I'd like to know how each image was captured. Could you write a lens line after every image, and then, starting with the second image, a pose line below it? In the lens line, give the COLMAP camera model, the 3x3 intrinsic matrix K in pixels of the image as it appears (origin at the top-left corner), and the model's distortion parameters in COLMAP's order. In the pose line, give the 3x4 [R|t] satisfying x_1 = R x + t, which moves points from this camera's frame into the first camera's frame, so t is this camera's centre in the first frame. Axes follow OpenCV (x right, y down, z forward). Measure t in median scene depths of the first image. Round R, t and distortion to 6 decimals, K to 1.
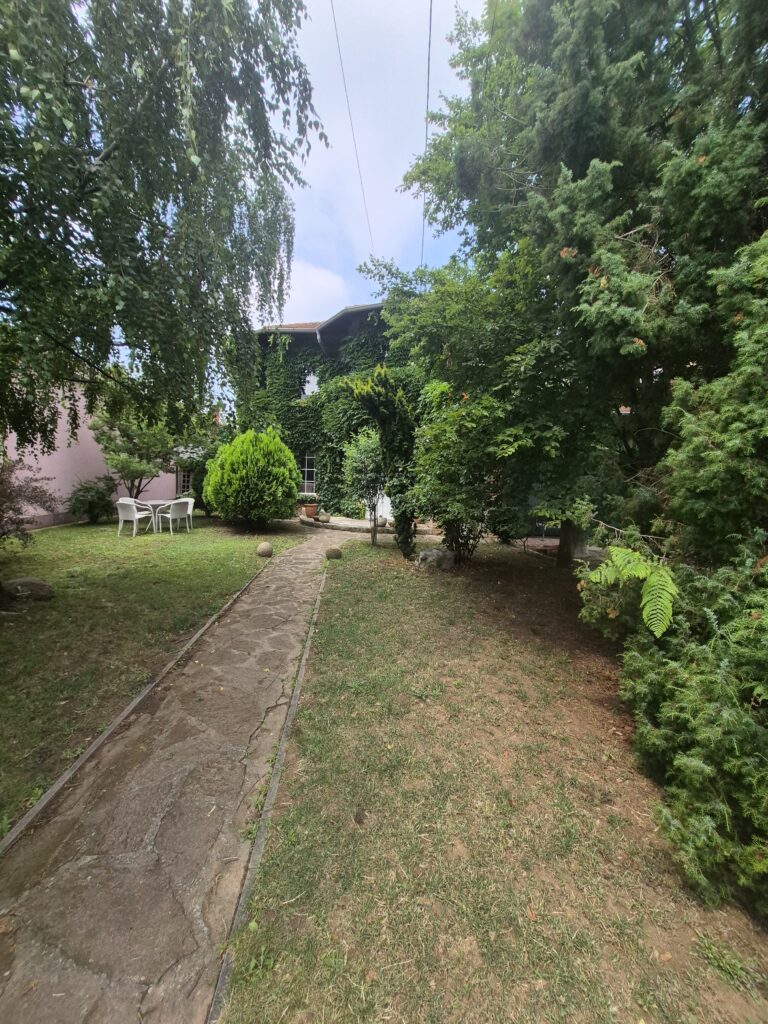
lens RADIAL K [[407.7, 0, 386.6], [0, 407.7, 505.2], [0, 0, 1]] dist [-0.001120, -0.000586]
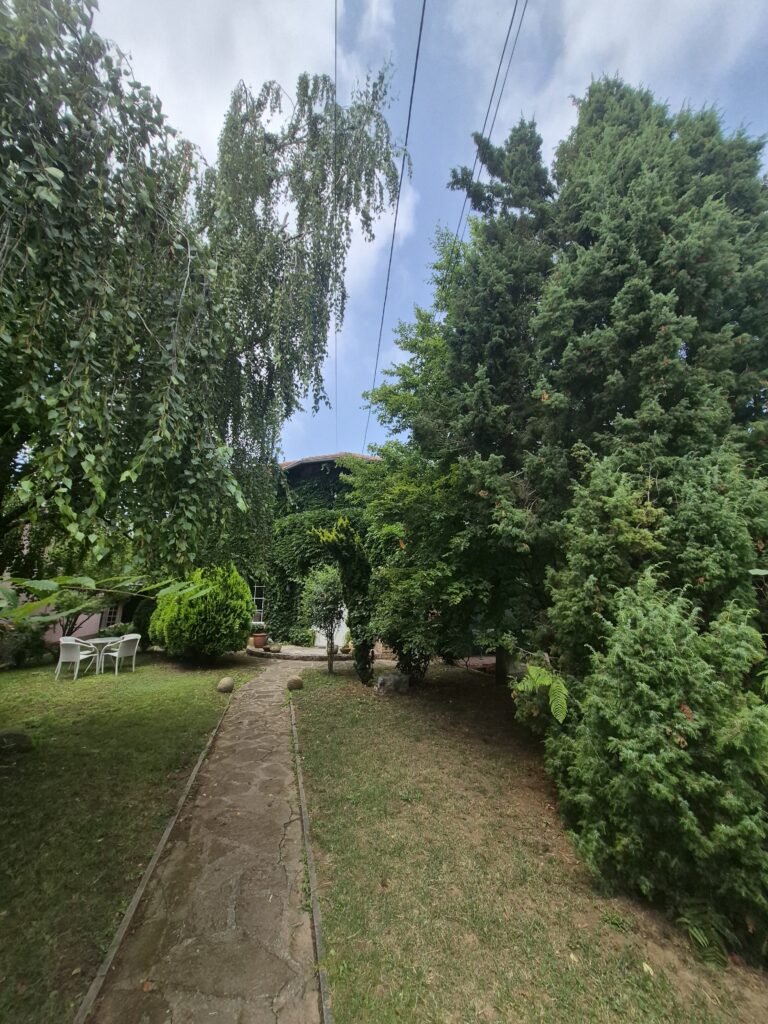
lens RADIAL K [[407.7, 0, 388.7], [0, 407.7, 513.8], [0, 0, 1]] dist [-0.001120, -0.000586]
pose [[0.986005, 0.000685, 0.166716, -0.177676], [0.043361, 0.964523, -0.260414, -0.057552], [-0.160980, 0.263998, 0.950995, -0.416057]]
